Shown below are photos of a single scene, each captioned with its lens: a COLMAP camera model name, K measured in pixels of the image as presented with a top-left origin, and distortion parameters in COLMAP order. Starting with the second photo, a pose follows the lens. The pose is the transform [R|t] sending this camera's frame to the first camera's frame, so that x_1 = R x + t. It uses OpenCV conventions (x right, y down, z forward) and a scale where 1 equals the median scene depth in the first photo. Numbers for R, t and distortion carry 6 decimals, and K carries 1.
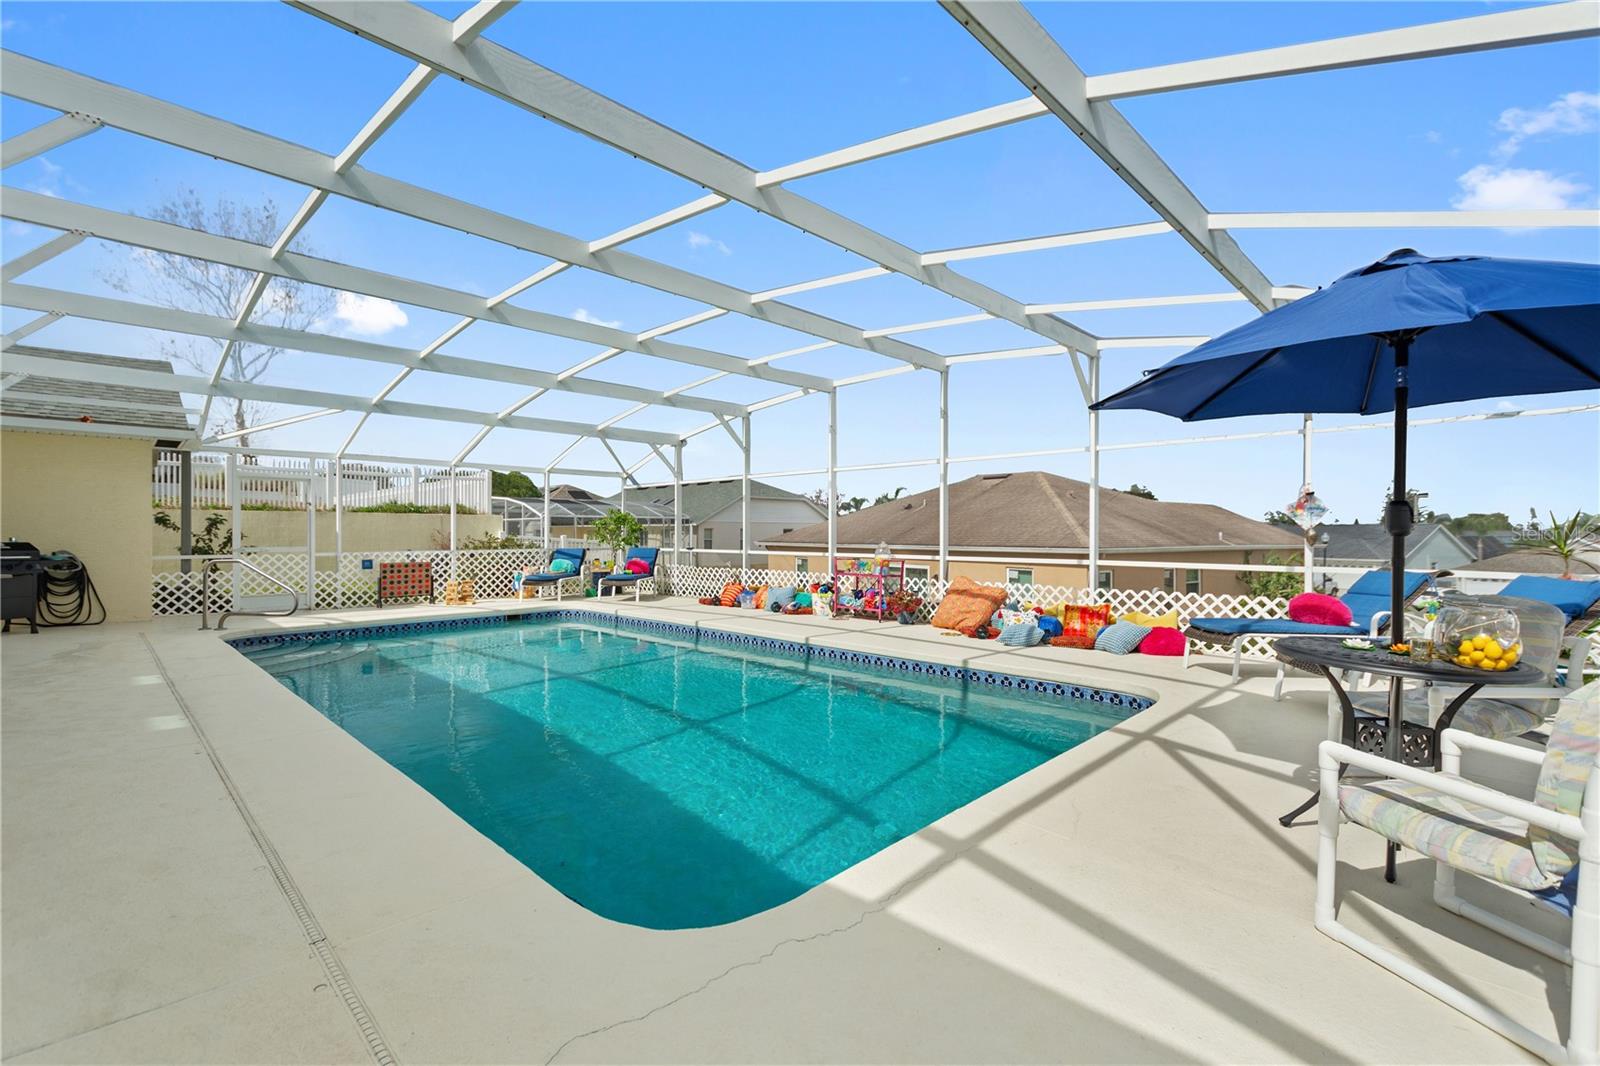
lens RADIAL K [[695.5, 0, 805.2], [0, 695.5, 528.3], [0, 0, 1]] dist [0.003477, 0.000822]
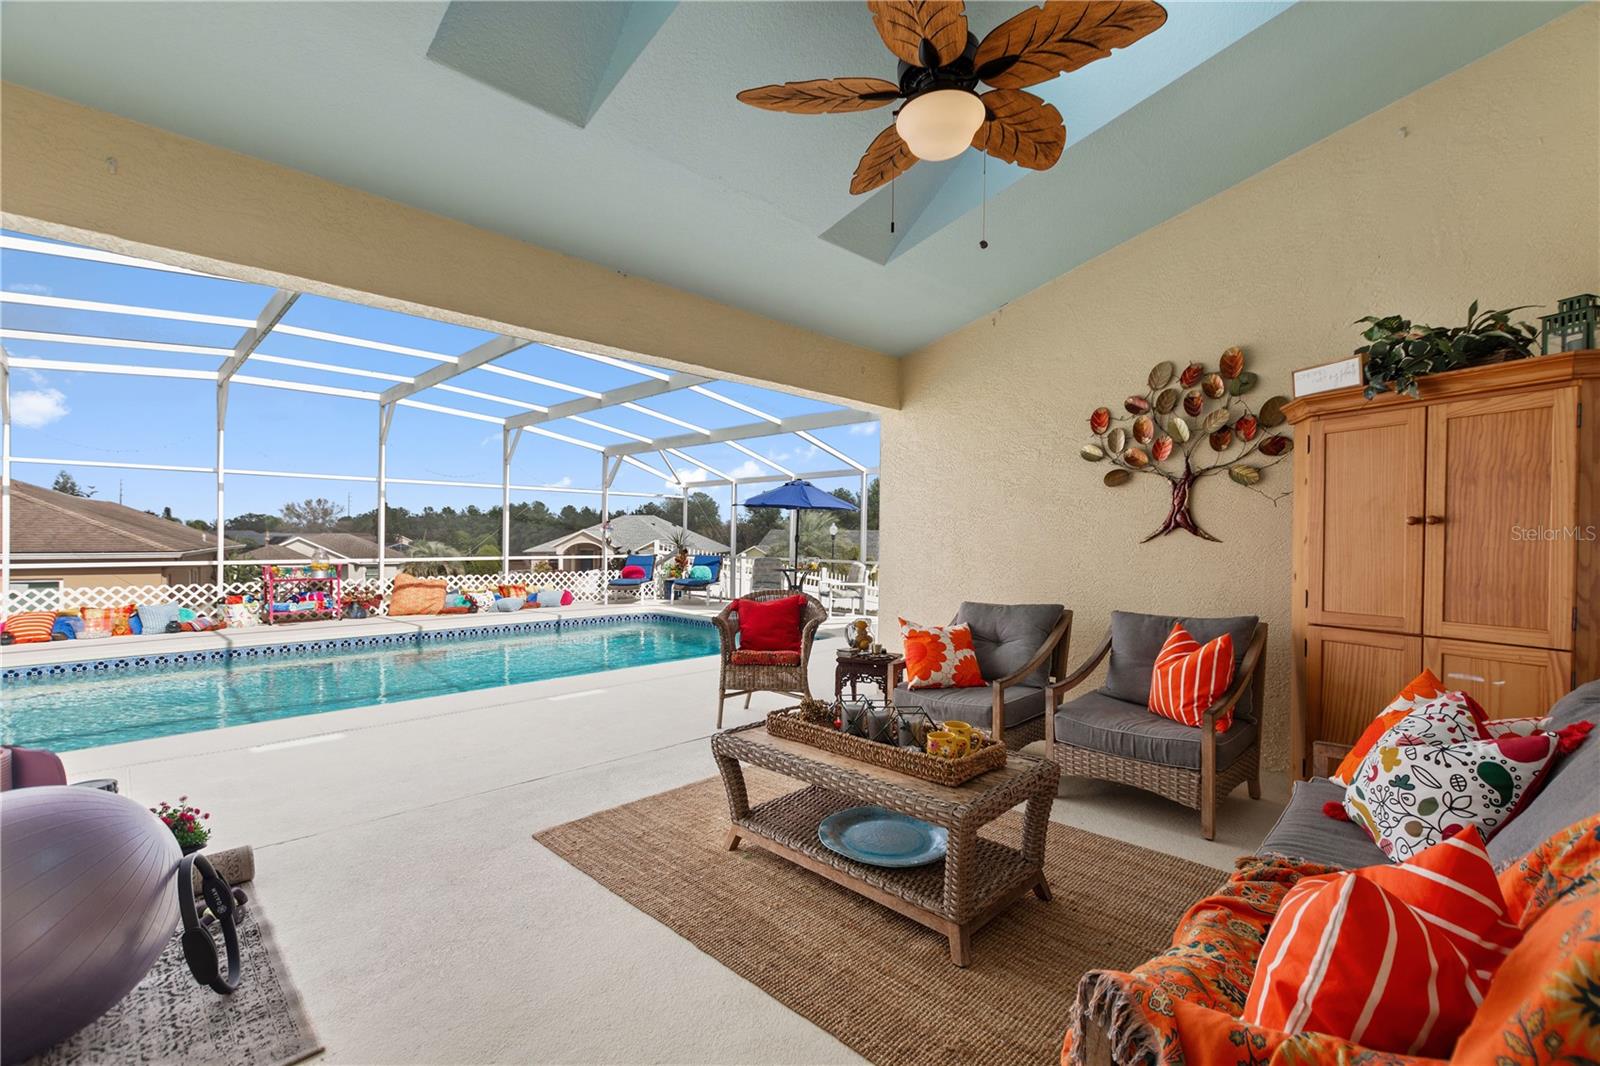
lens RADIAL K [[695.5, 0, 807.3], [0, 695.5, 542.9], [0, 0, 1]] dist [0.003477, 0.000822]
pose [[0.007301, -0.011226, 0.999910, -0.814075], [-0.012881, 0.999853, 0.011319, -0.008153], [-0.999890, -0.012962, 0.007155, 0.206890]]
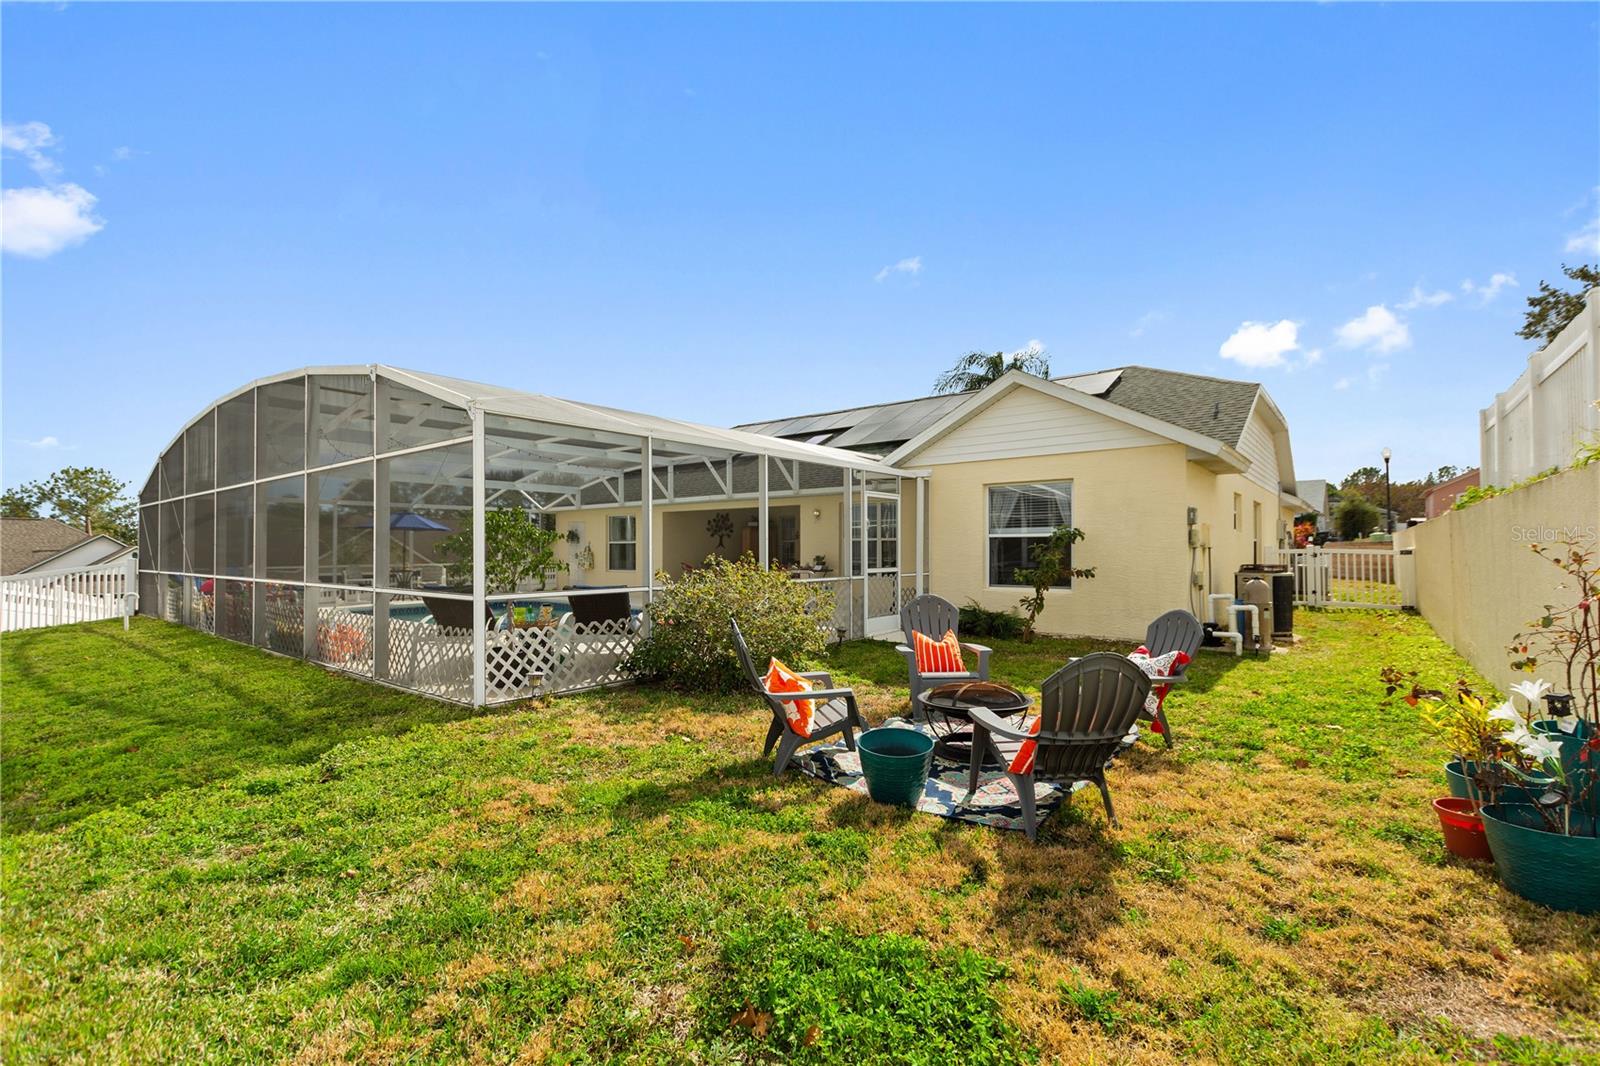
lens RADIAL K [[695.5, 0, 794.9], [0, 695.5, 539.4], [0, 0, 1]] dist [0.003477, 0.000822]
pose [[-0.996933, -0.001911, -0.078235, -0.522611], [-0.000343, 0.999799, -0.020042, 0.005500], [0.078258, -0.019954, -0.996733, 1.793177]]
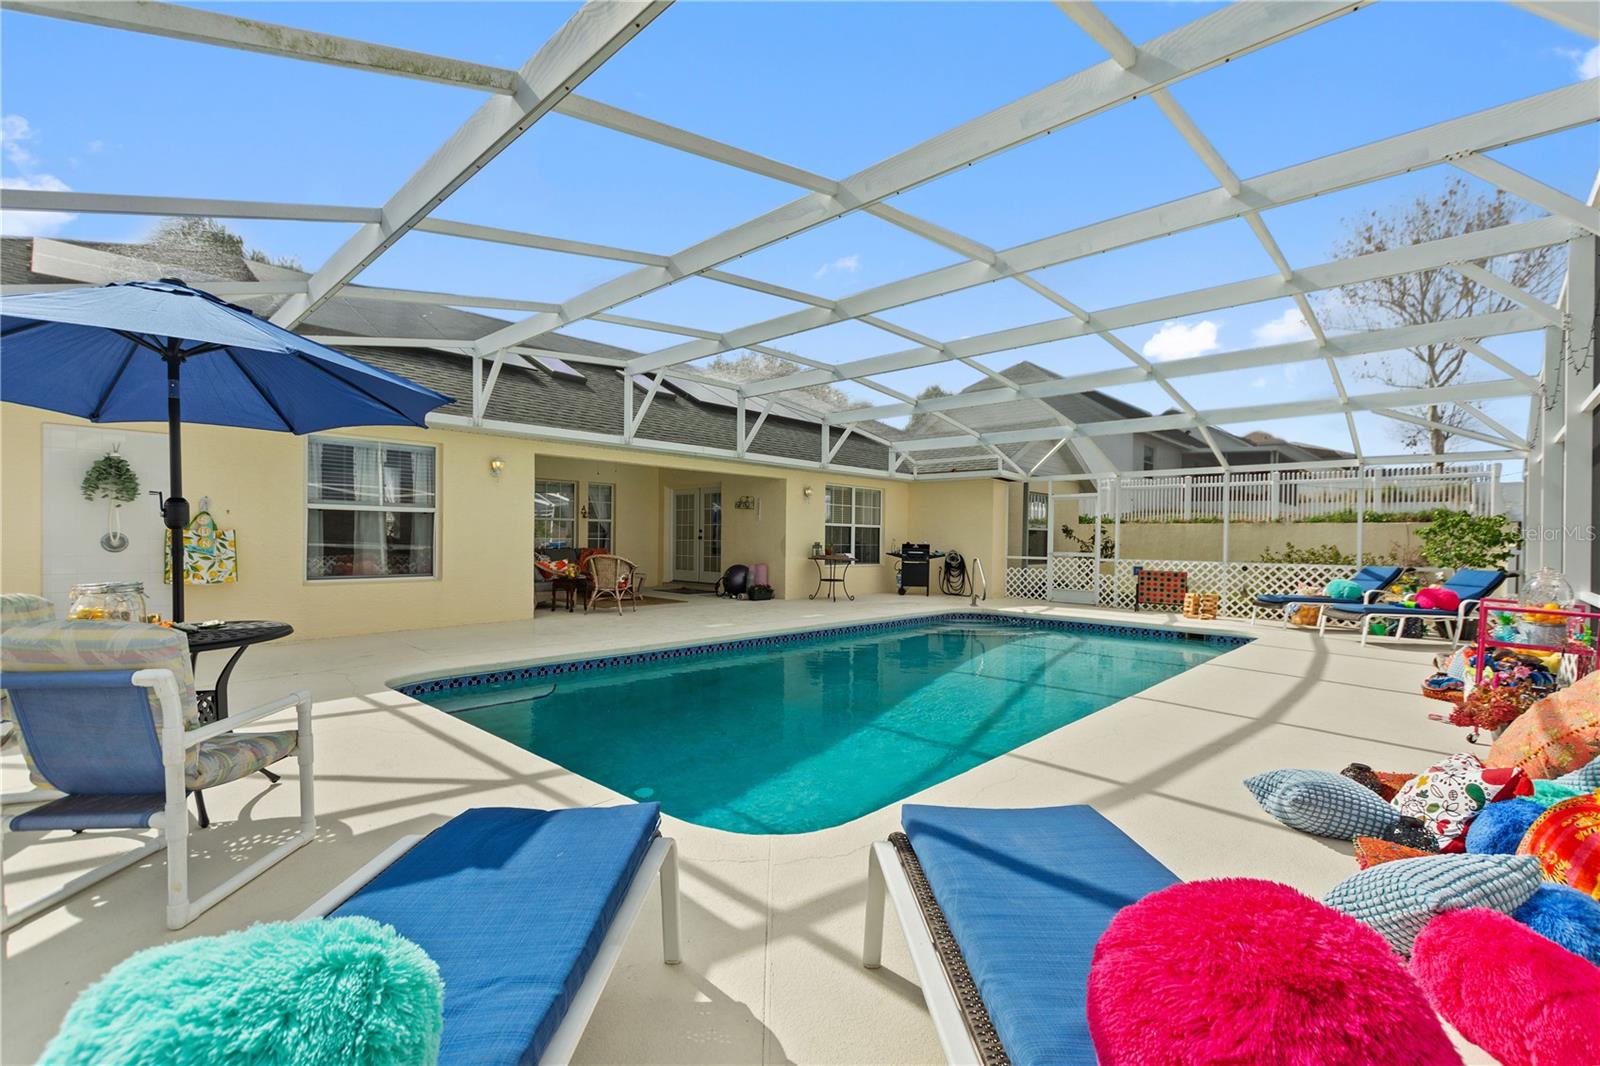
lens RADIAL K [[695.5, 0, 793.3], [0, 695.5, 535.6], [0, 0, 1]] dist [0.003477, 0.000822]
pose [[0.009311, -0.003300, -0.999951, 0.453228], [-0.007295, 0.999968, -0.003368, 0.004173], [0.999930, 0.007326, 0.009287, 0.451824]]
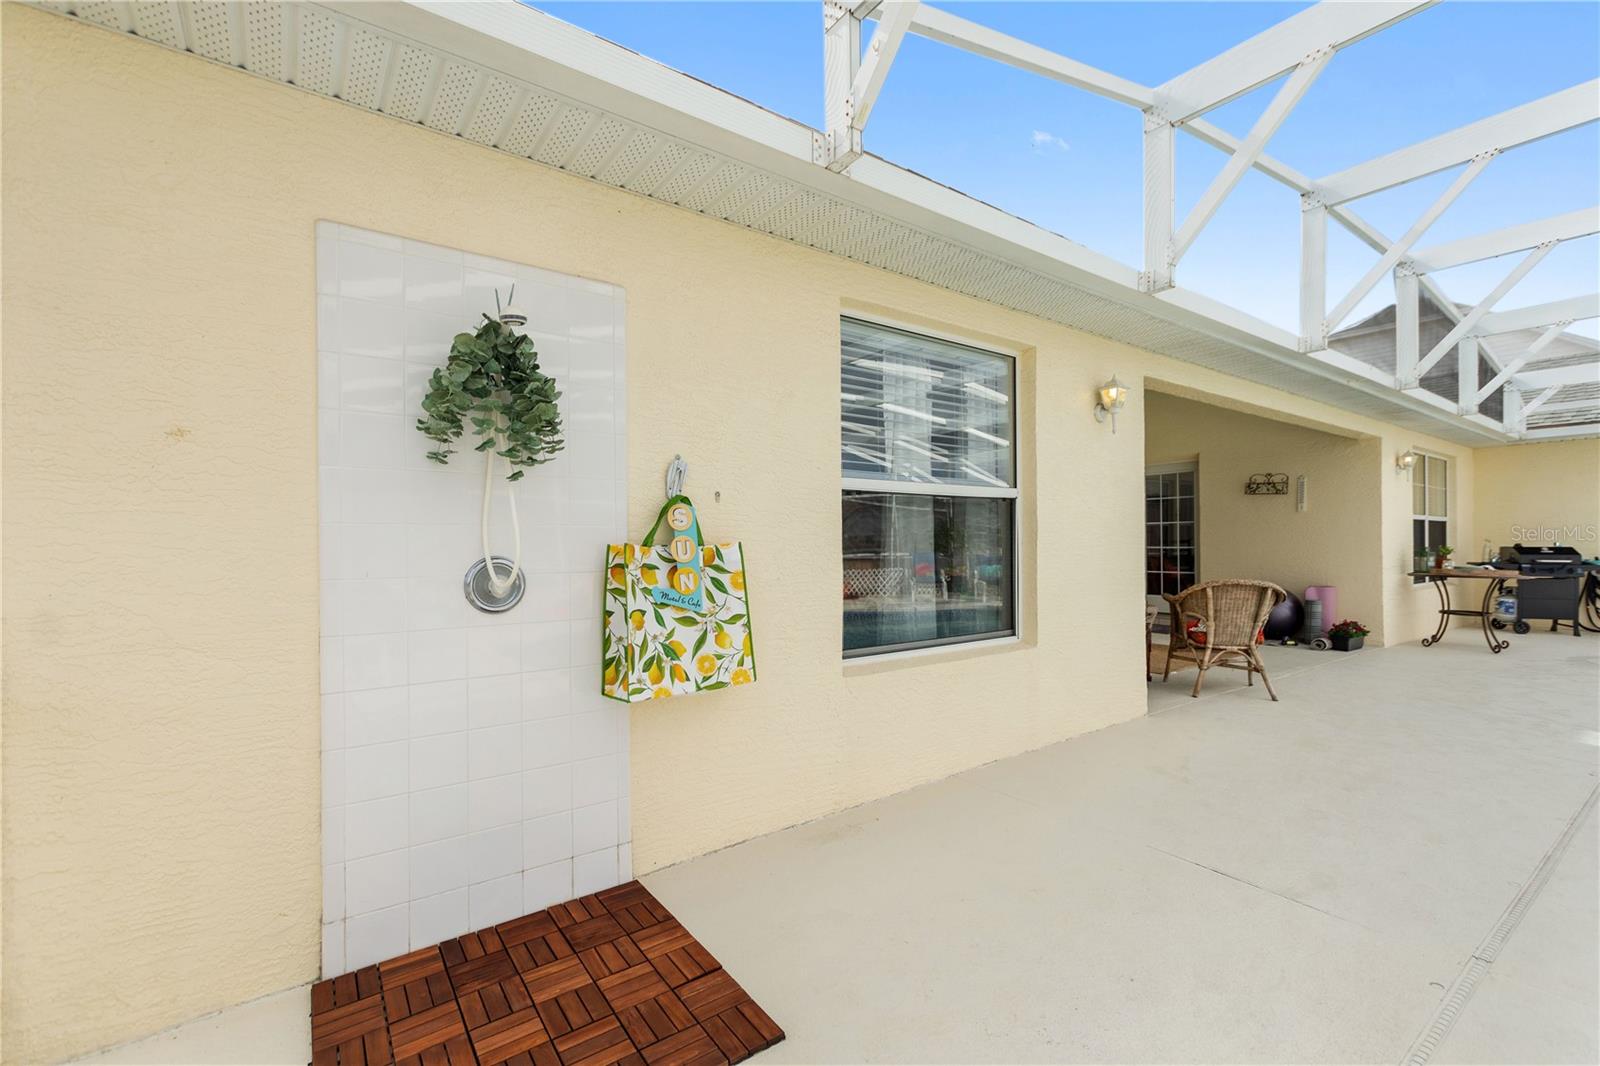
lens RADIAL K [[695.5, 0, 796.6], [0, 695.5, 542.1], [0, 0, 1]] dist [0.003477, 0.000822]
pose [[-0.186100, -0.000462, -0.982531, 0.076423], [0.011984, 0.999924, -0.002740, 0.001294], [0.982458, -0.012284, -0.186080, 0.045795]]
